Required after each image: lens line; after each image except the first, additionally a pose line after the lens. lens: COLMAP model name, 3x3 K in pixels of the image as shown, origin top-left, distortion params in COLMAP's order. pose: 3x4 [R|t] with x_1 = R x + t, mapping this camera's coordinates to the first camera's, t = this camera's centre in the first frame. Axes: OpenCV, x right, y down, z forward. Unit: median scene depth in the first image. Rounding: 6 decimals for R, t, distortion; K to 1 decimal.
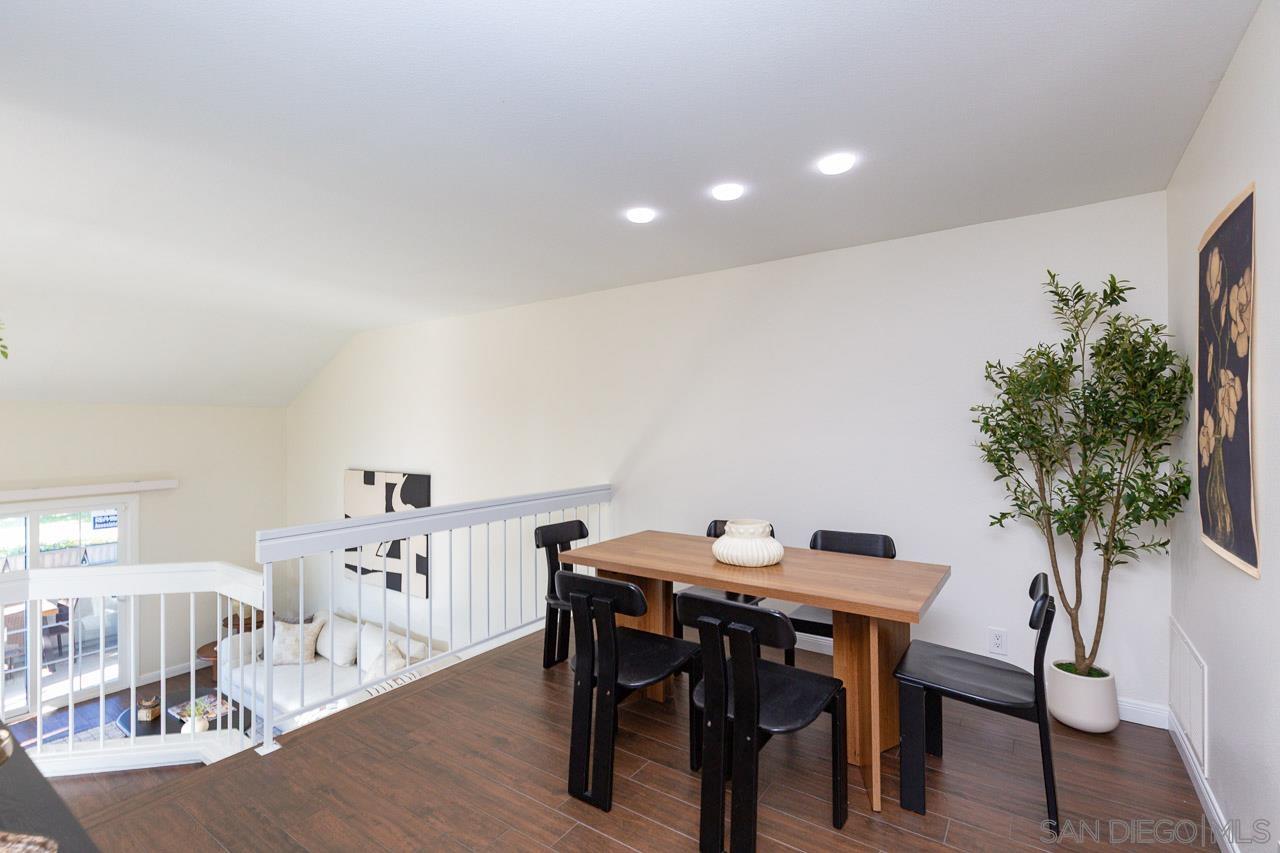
lens RADIAL K [[577.7, 0, 631.1], [0, 577.7, 423.6], [0, 0, 1]] dist [0.003421, 0.000508]
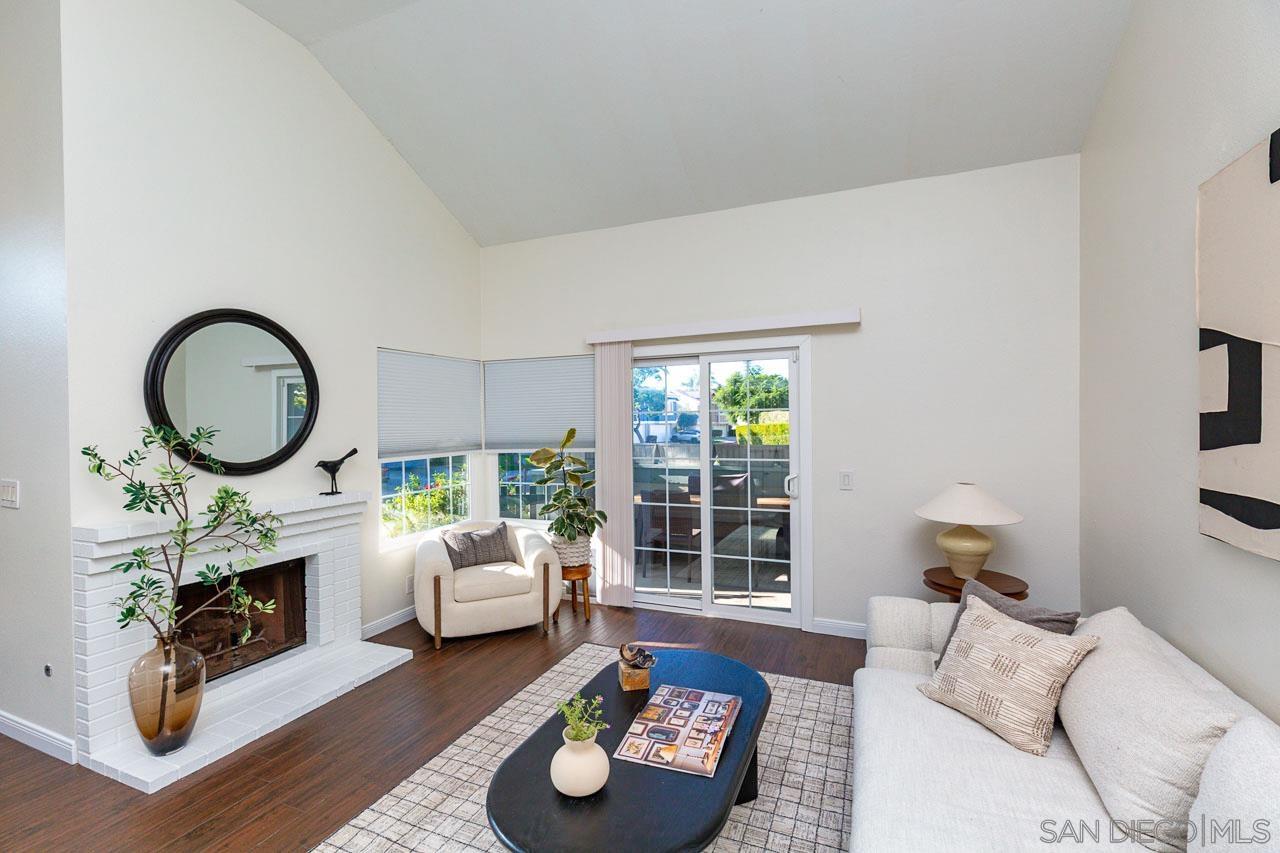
lens RADIAL K [[577.7, 0, 631.4], [0, 577.7, 421.9], [0, 0, 1]] dist [0.003421, 0.000508]
pose [[0.197291, -0.001477, -0.980344, -0.273971], [0.015058, 0.999885, 0.001524, 0.220827], [0.980229, -0.015063, 0.197291, 0.703019]]
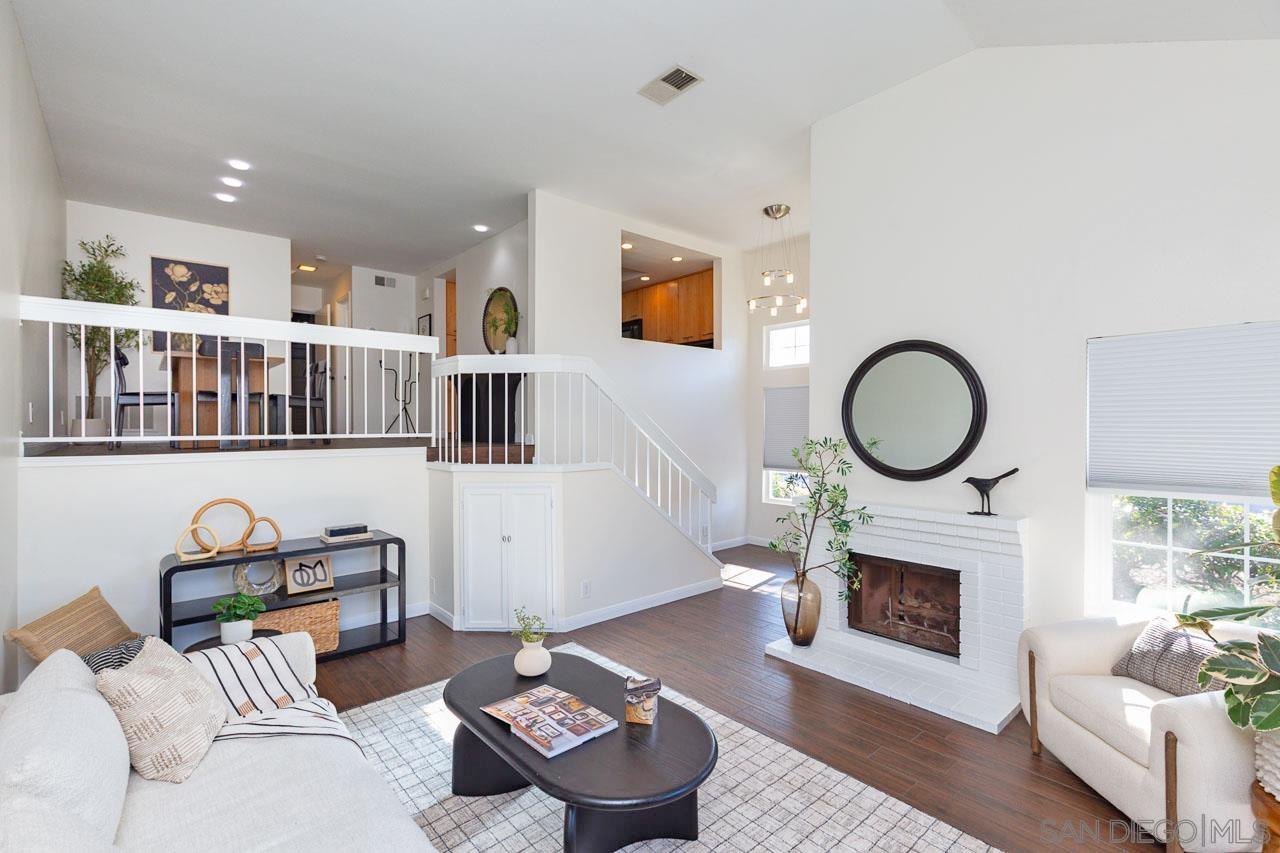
lens RADIAL K [[577.7, 0, 629.6], [0, 577.7, 427.0], [0, 0, 1]] dist [0.003421, 0.000508]
pose [[-0.967952, 0.001821, 0.251128, -0.731551], [0.001153, 0.999995, -0.002808, 0.209104], [-0.251132, -0.002429, -0.967950, 1.137760]]
